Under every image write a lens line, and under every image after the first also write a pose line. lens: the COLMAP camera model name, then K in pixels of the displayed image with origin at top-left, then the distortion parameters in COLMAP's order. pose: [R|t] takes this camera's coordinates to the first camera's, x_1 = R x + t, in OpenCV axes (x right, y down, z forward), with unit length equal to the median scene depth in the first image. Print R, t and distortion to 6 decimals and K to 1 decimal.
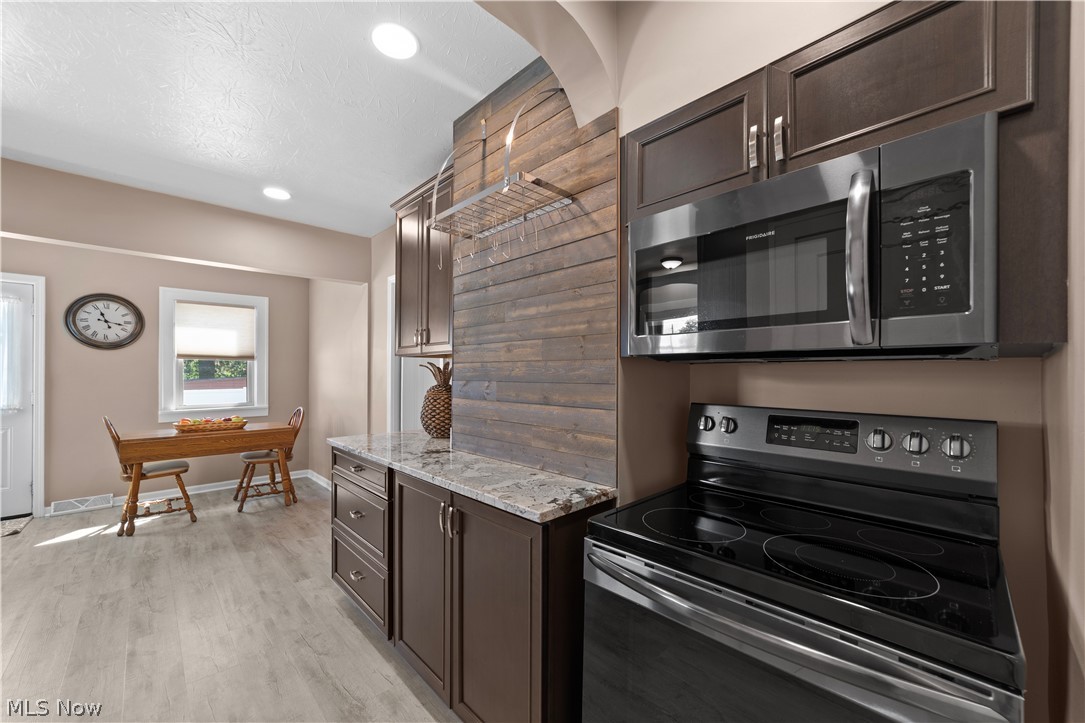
lens RADIAL K [[420.7, 0, 527.3], [0, 420.7, 370.4], [0, 0, 1]] dist [-0.001223, 0.003011]
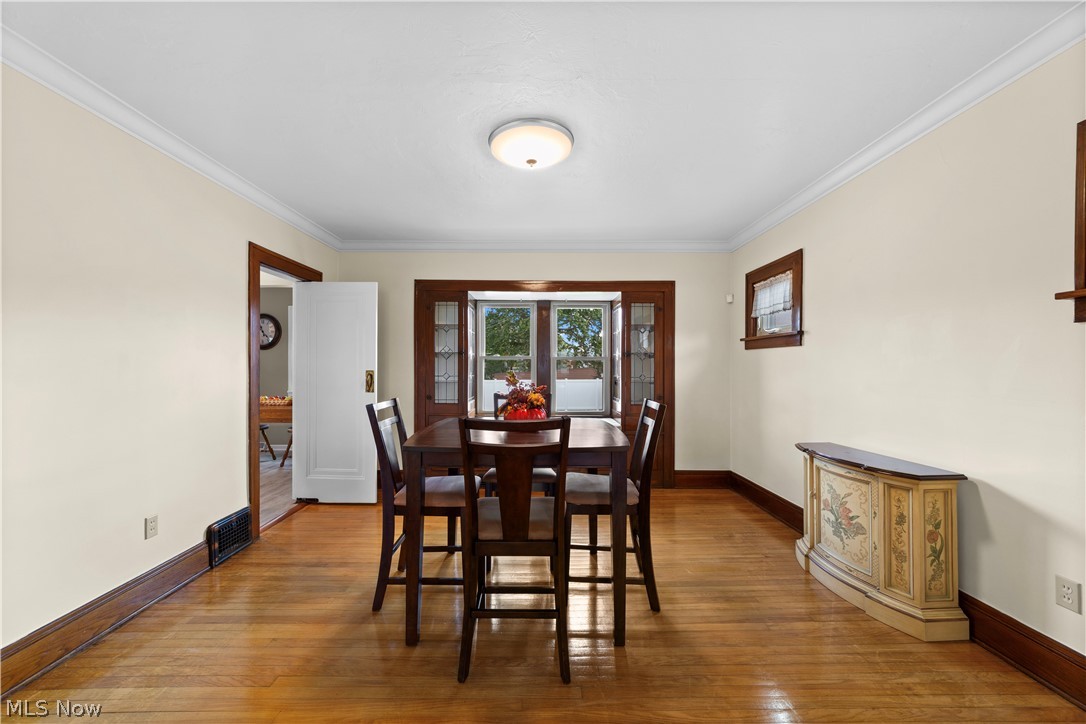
lens RADIAL K [[421.1, 0, 539.9], [0, 421.1, 363.1], [0, 0, 1]] dist [-0.001223, 0.003011]
pose [[0.725844, -0.005032, -0.687841, 0.860516], [0.001810, 0.999984, -0.005406, 0.011049], [0.687857, 0.002679, 0.725842, 0.601739]]
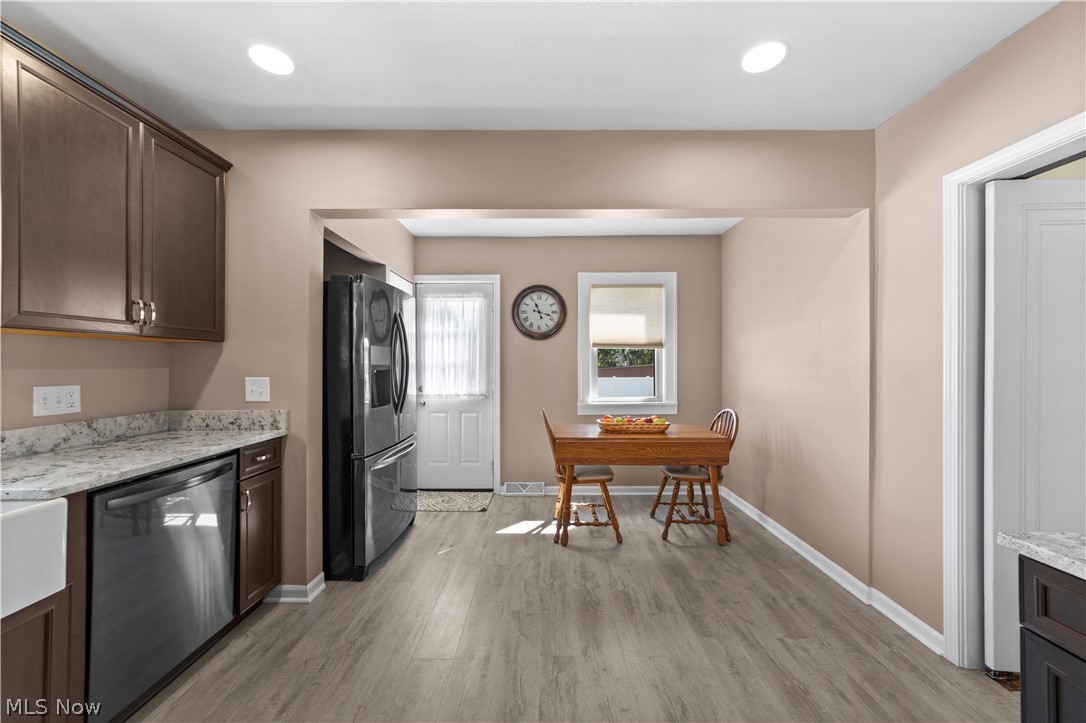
lens RADIAL K [[421.1, 0, 541.3], [0, 421.1, 366.4], [0, 0, 1]] dist [-0.001223, 0.003011]
pose [[0.733683, 0.006181, -0.679464, -0.320247], [0.003799, 0.999906, 0.013198, 0.000901], [0.679482, -0.012264, 0.733590, 0.270475]]
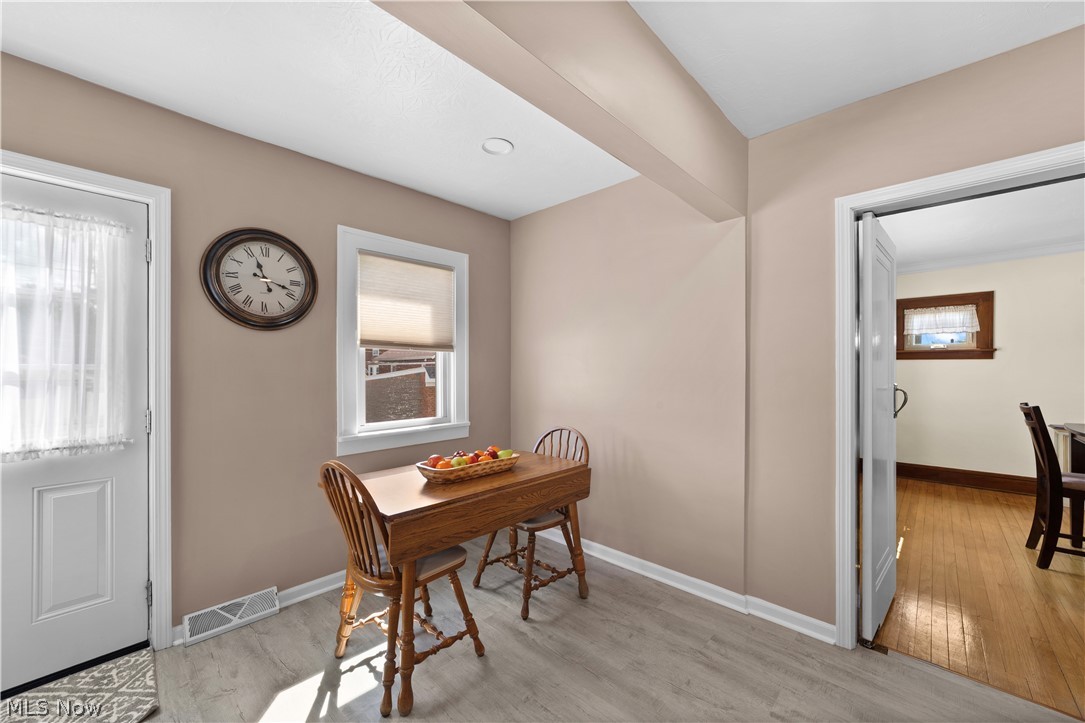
lens RADIAL K [[420.7, 0, 537.0], [0, 420.7, 370.0], [0, 0, 1]] dist [-0.001223, 0.003011]
pose [[0.998453, 0.002067, 0.055572, -0.701709], [-0.002416, 0.999978, 0.006222, -0.000480], [-0.055558, -0.006347, 0.998435, 0.442106]]
